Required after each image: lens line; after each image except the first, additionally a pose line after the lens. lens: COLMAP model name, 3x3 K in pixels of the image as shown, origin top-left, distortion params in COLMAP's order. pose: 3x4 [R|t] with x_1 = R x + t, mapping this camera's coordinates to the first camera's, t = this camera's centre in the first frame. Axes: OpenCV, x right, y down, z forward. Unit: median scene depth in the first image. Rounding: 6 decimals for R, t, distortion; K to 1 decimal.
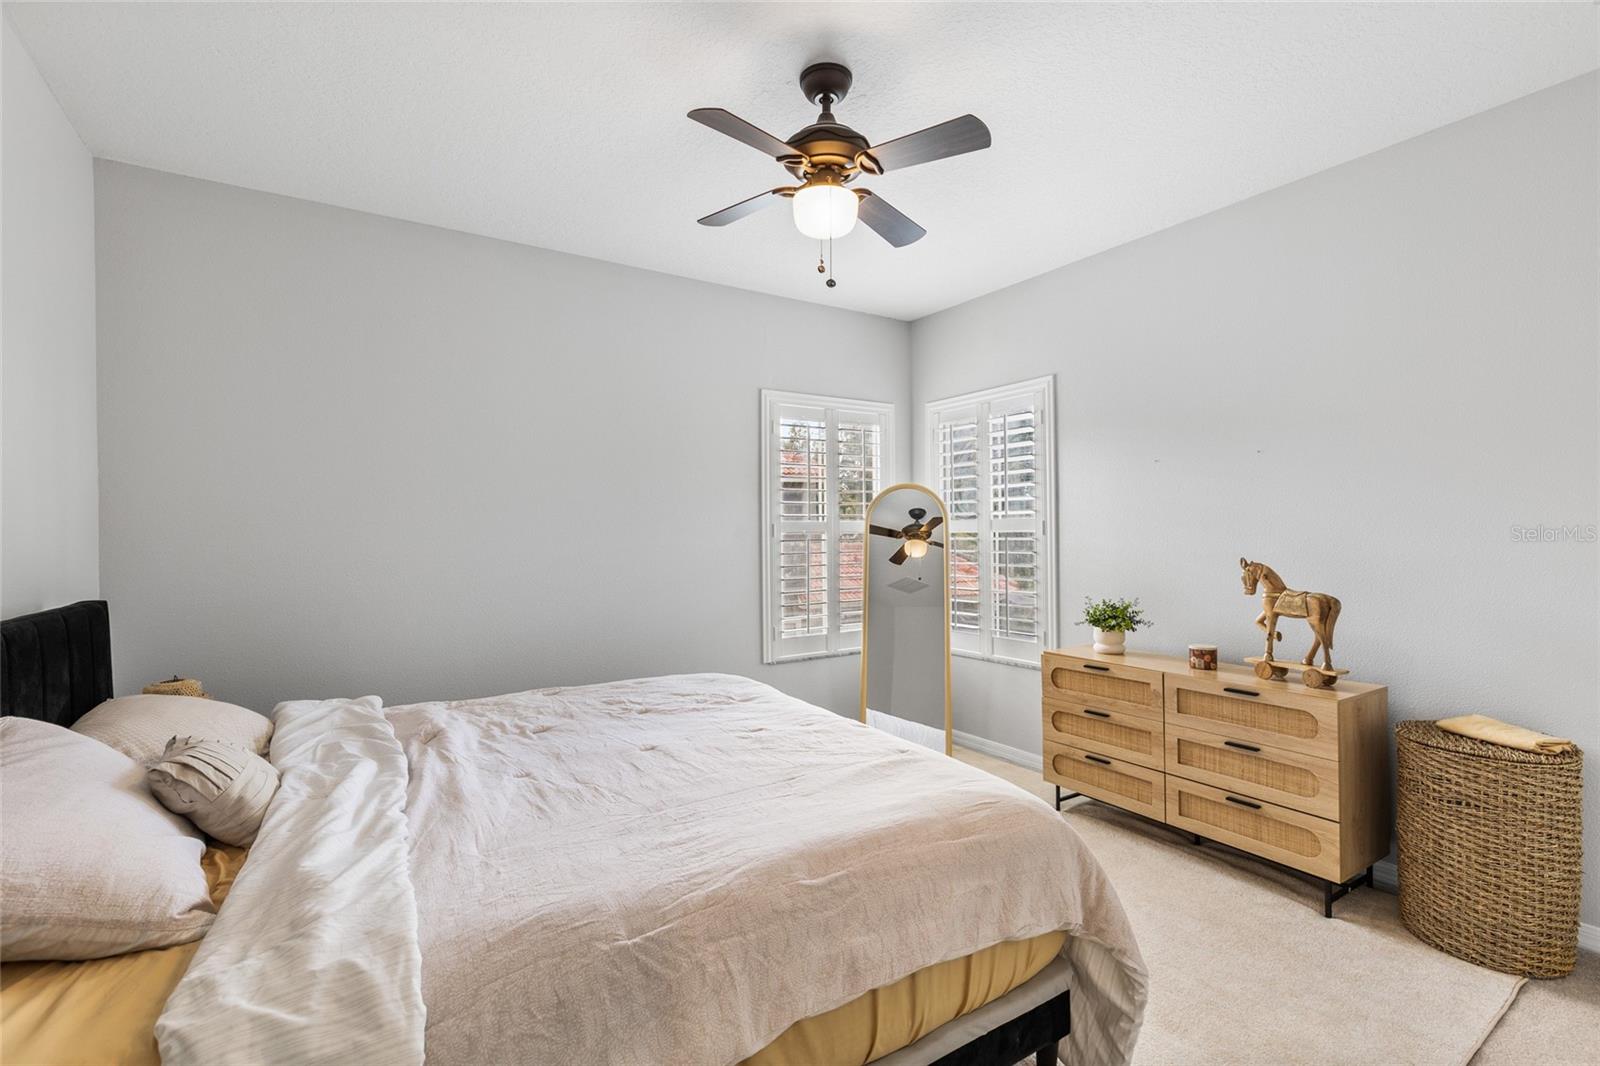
lens RADIAL K [[719.4, 0, 800.0], [0, 719.4, 533.0], [0, 0, 1]] dist [0.000622, 0.000015]
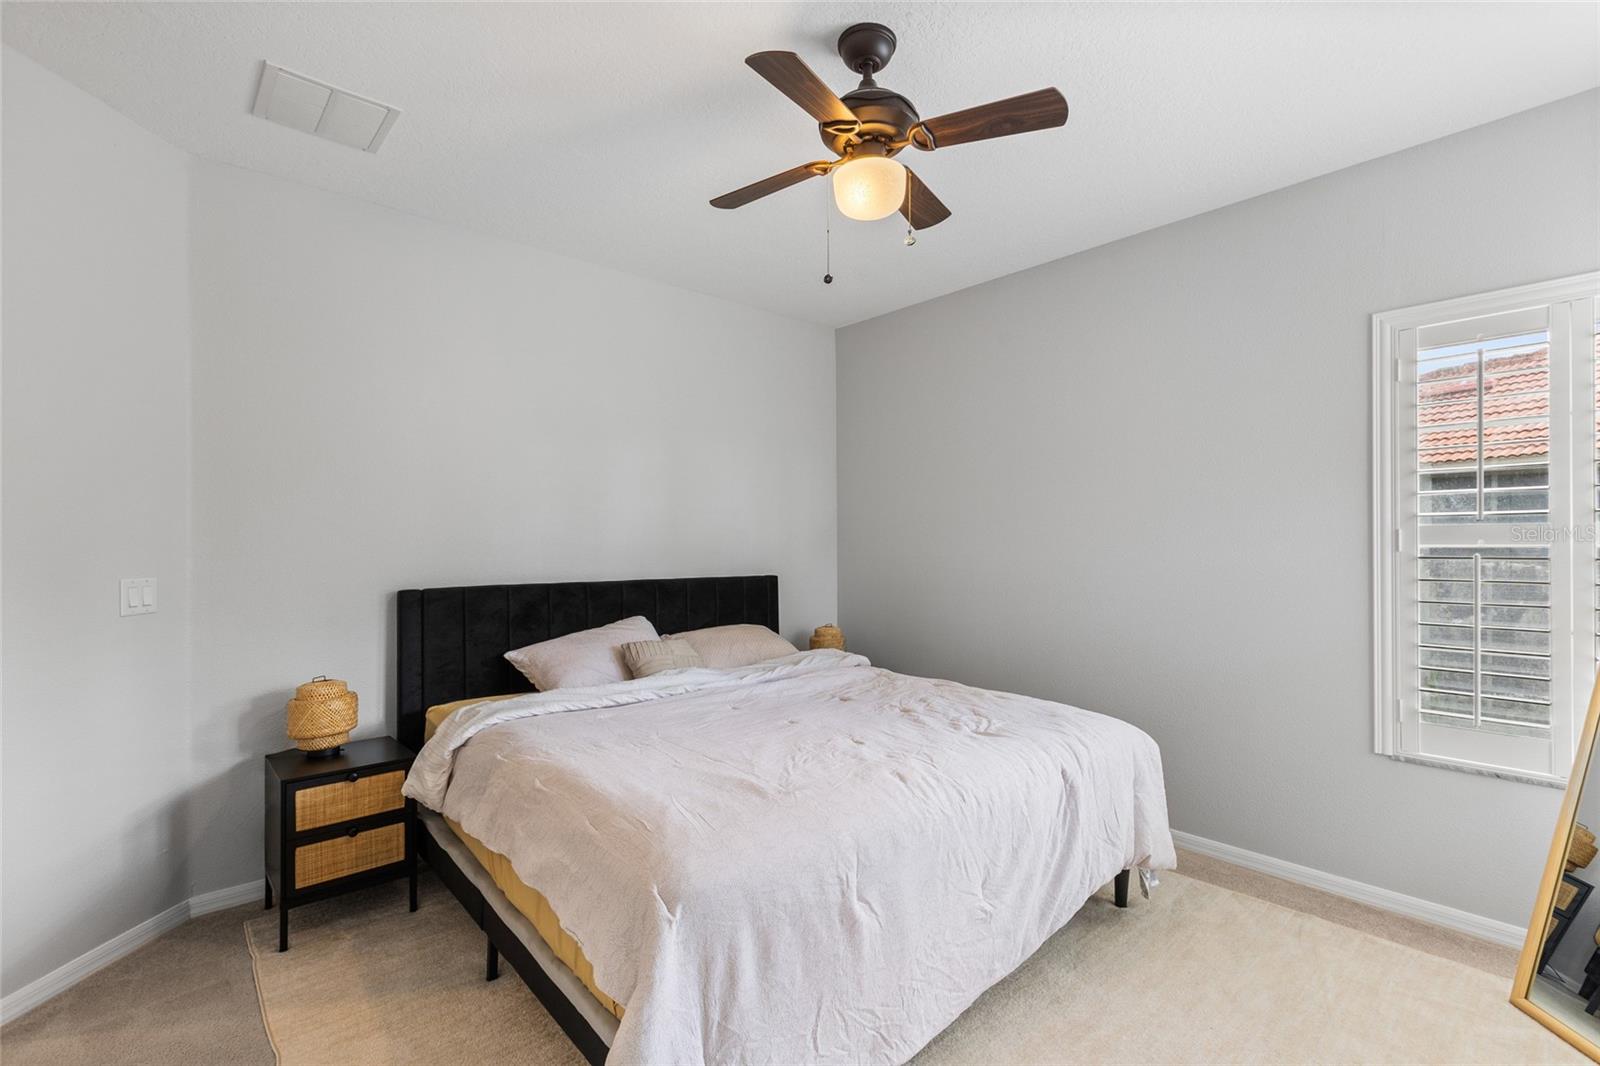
lens RADIAL K [[719.4, 0, 800.0], [0, 719.4, 533.0], [0, 0, 1]] dist [0.000622, 0.000015]
pose [[0.146879, -0.004930, -0.989142, 0.922879], [-0.000549, 0.999987, -0.005066, -0.010171], [0.989154, 0.001287, 0.146874, 0.784476]]
